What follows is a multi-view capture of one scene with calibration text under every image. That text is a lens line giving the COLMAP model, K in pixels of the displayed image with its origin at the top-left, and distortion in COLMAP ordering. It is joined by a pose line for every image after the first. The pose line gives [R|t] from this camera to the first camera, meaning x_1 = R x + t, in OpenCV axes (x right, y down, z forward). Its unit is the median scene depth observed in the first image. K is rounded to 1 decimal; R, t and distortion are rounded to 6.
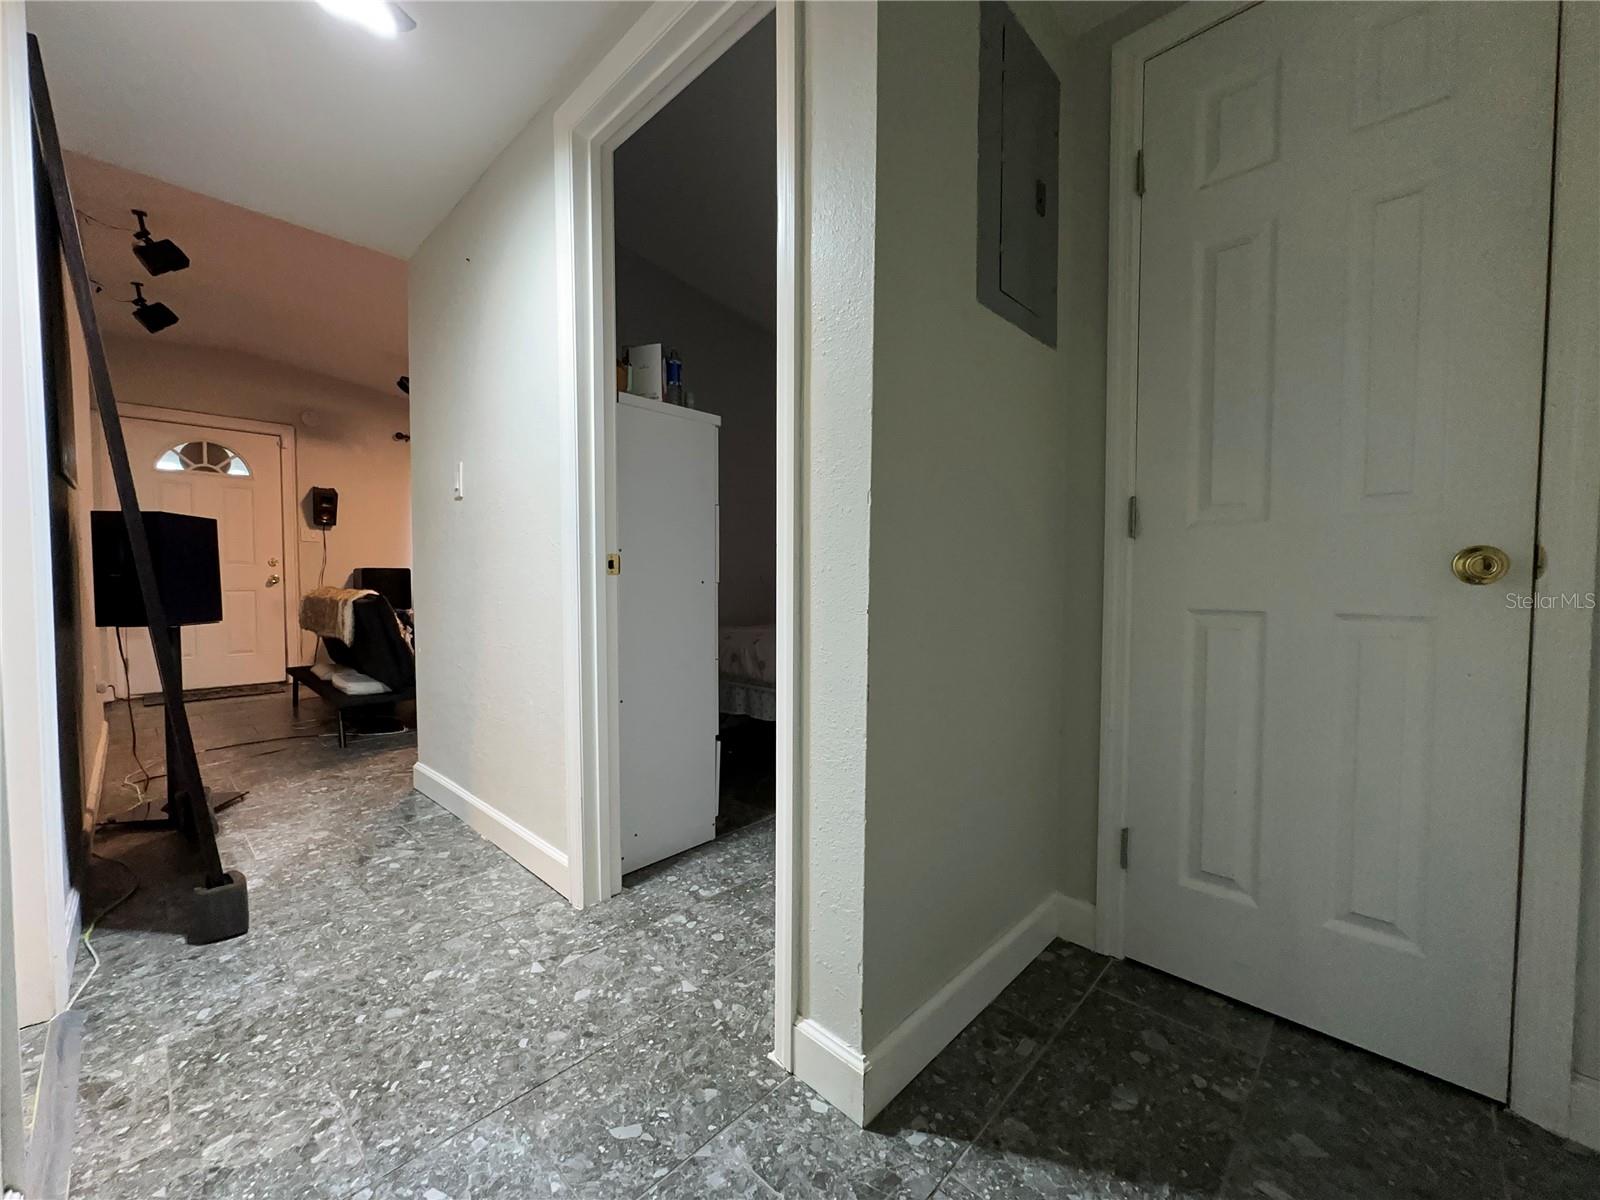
lens RADIAL K [[637.5, 0, 799.4], [0, 637.5, 603.2], [0, 0, 1]] dist [-0.001276, 0.000148]
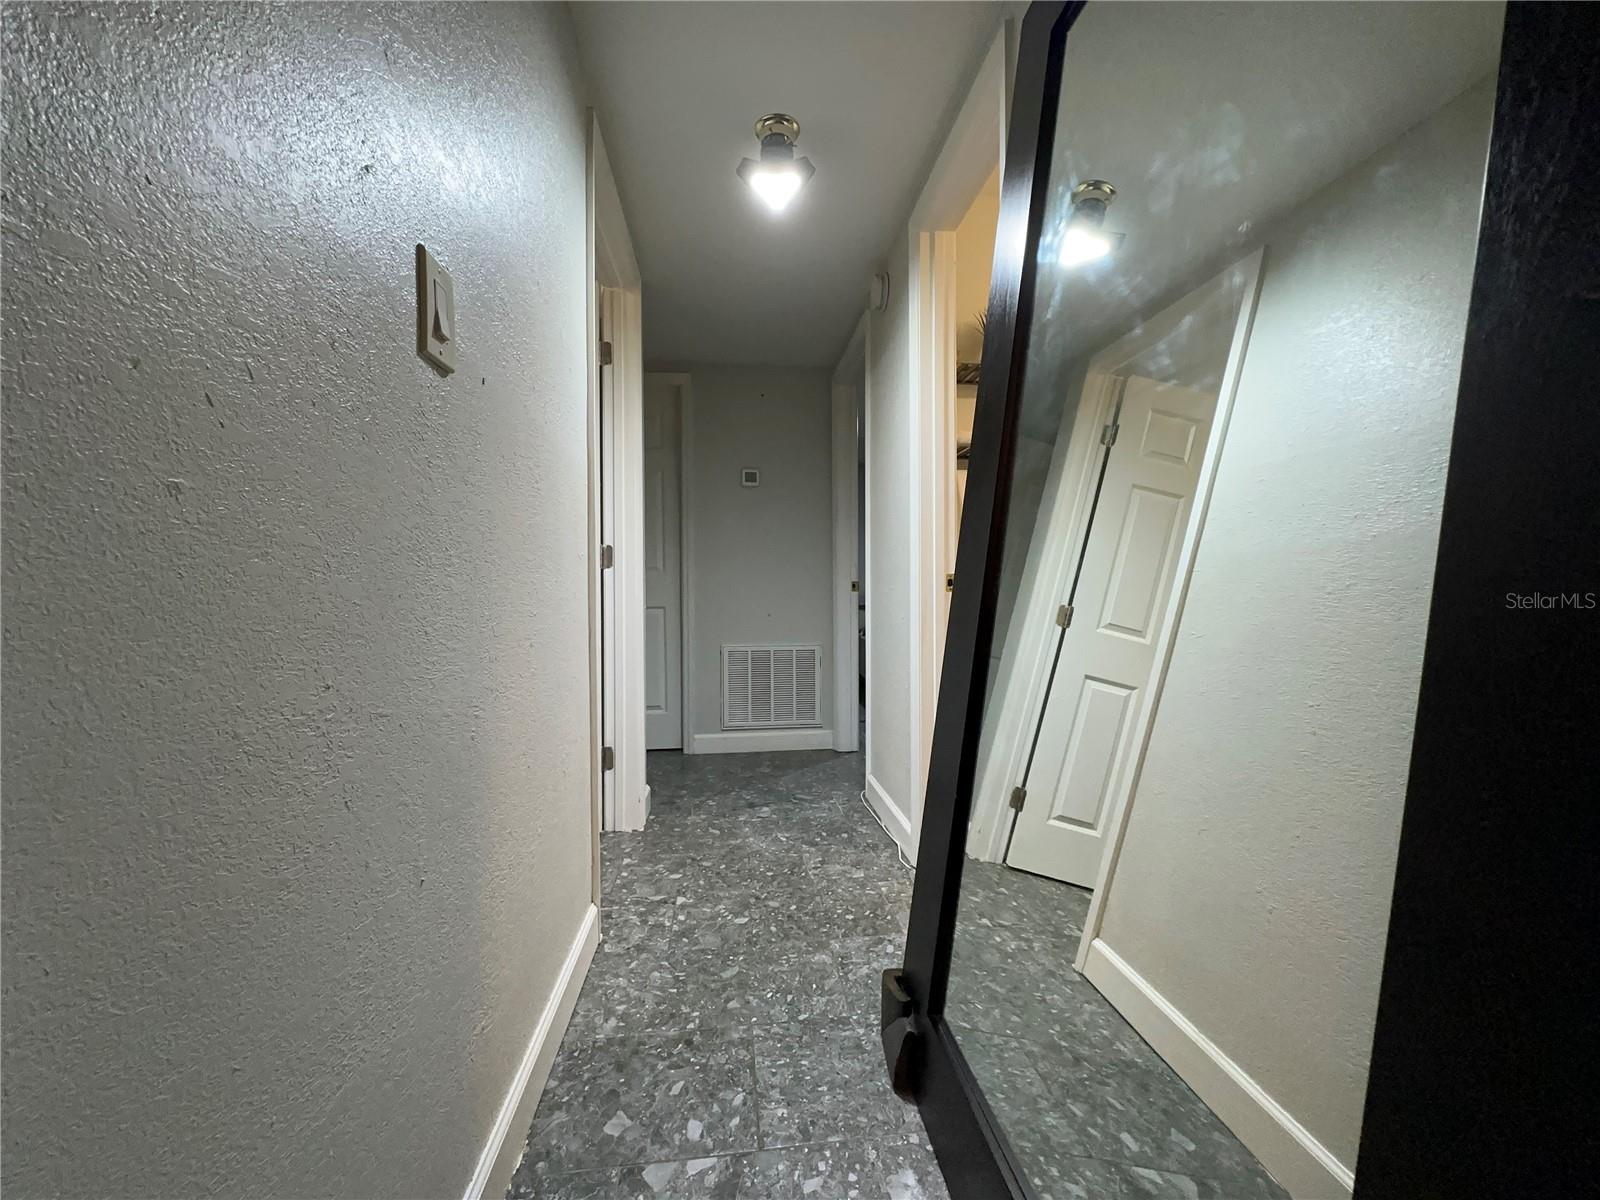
lens RADIAL K [[637.5, 0, 800.0], [0, 637.5, 598.0], [0, 0, 1]] dist [-0.001276, 0.000148]
pose [[-0.768269, -0.001963, 0.640124, -1.434355], [0.033028, 0.998542, 0.042703, -0.079174], [-0.639274, 0.053949, -0.767084, 1.821943]]
